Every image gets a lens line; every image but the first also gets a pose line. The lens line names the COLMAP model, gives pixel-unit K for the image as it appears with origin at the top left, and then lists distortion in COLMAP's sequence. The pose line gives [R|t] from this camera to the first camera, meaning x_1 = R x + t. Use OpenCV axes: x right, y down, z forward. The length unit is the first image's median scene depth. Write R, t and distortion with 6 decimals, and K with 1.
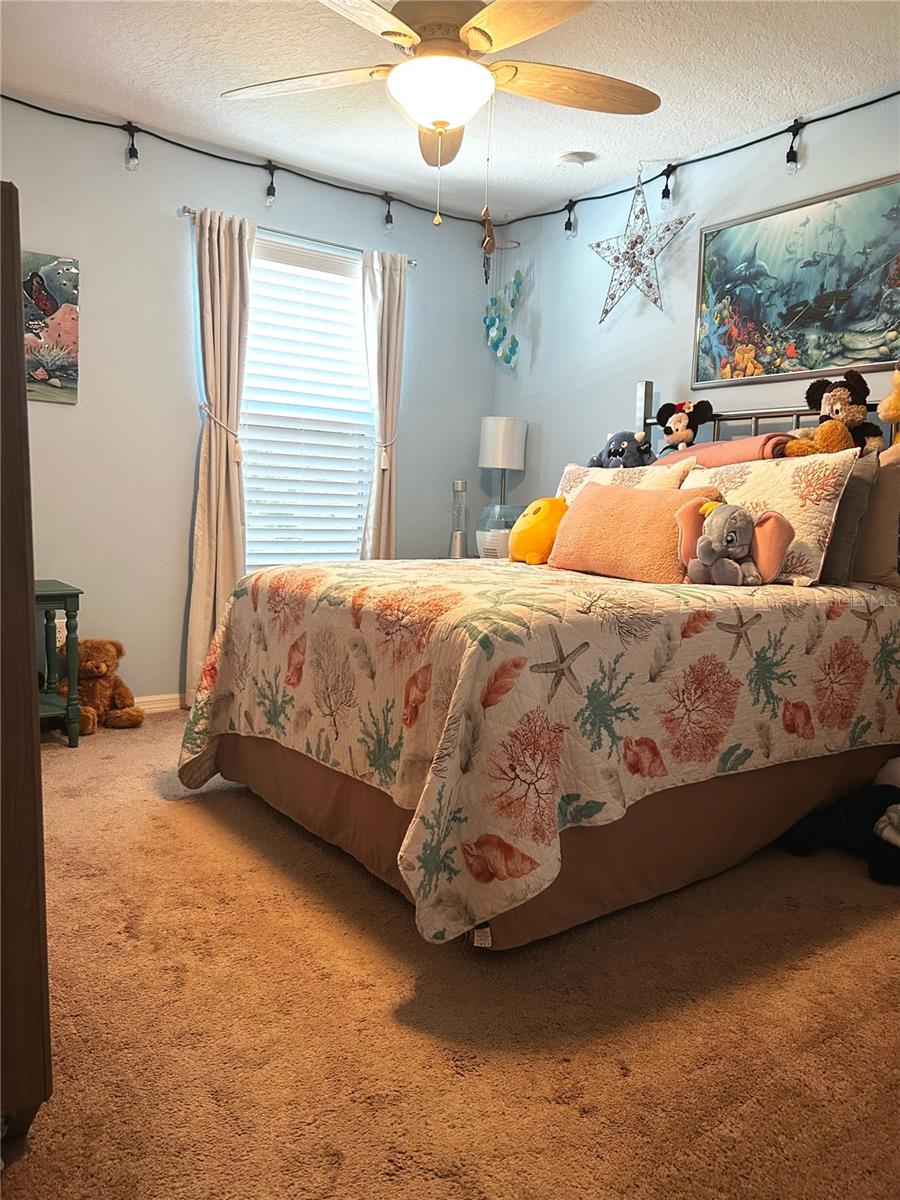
lens RADIAL K [[921.5, 0, 447.4], [0, 921.5, 602.2], [0, 0, 1]] dist [0.010006, 0.007746]
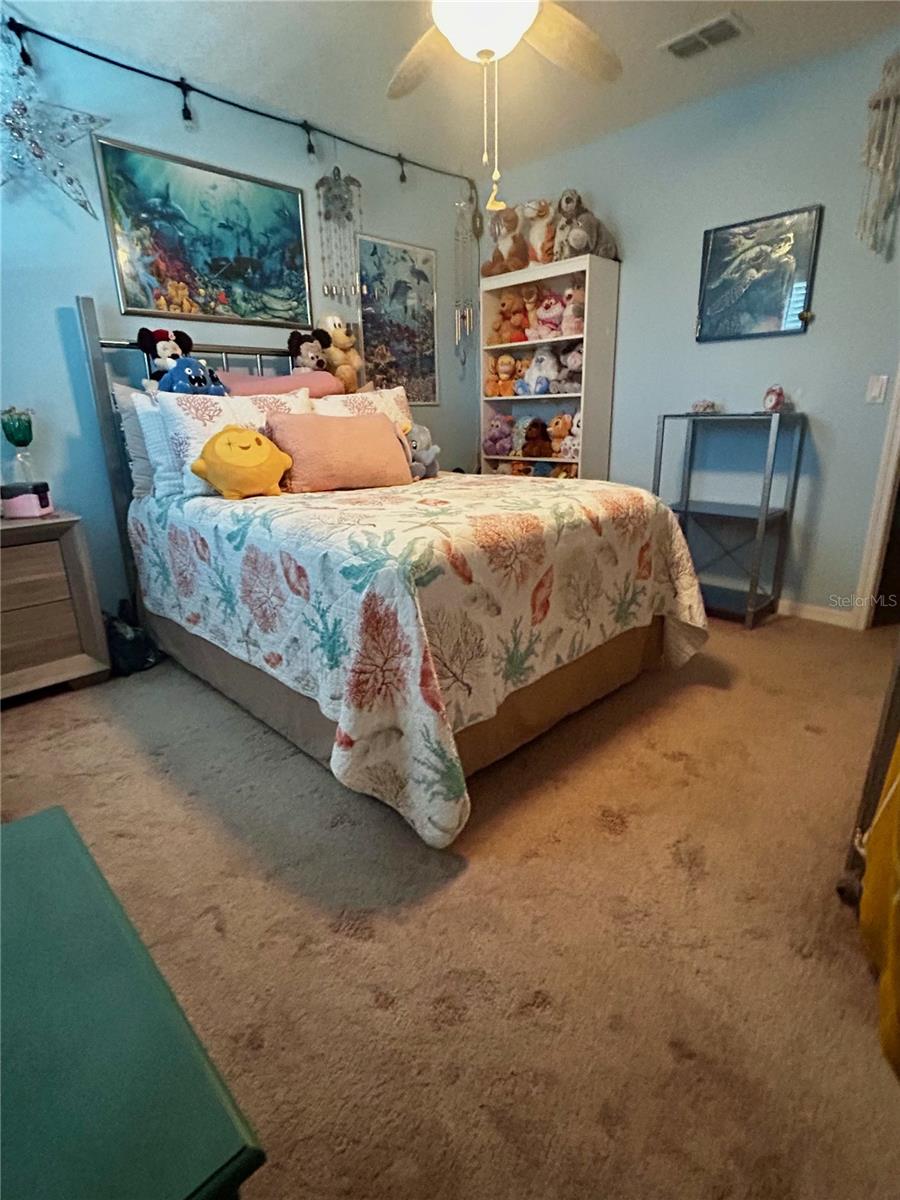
lens RADIAL K [[589.5, 0, 446.6], [0, 589.5, 596.3], [0, 0, 1]] dist [-0.000303, 0.001327]
pose [[-0.145462, -0.324455, 0.934650, -0.569873], [0.124015, 0.931267, 0.342581, -0.132992], [-0.981561, 0.165743, -0.095227, 0.861355]]
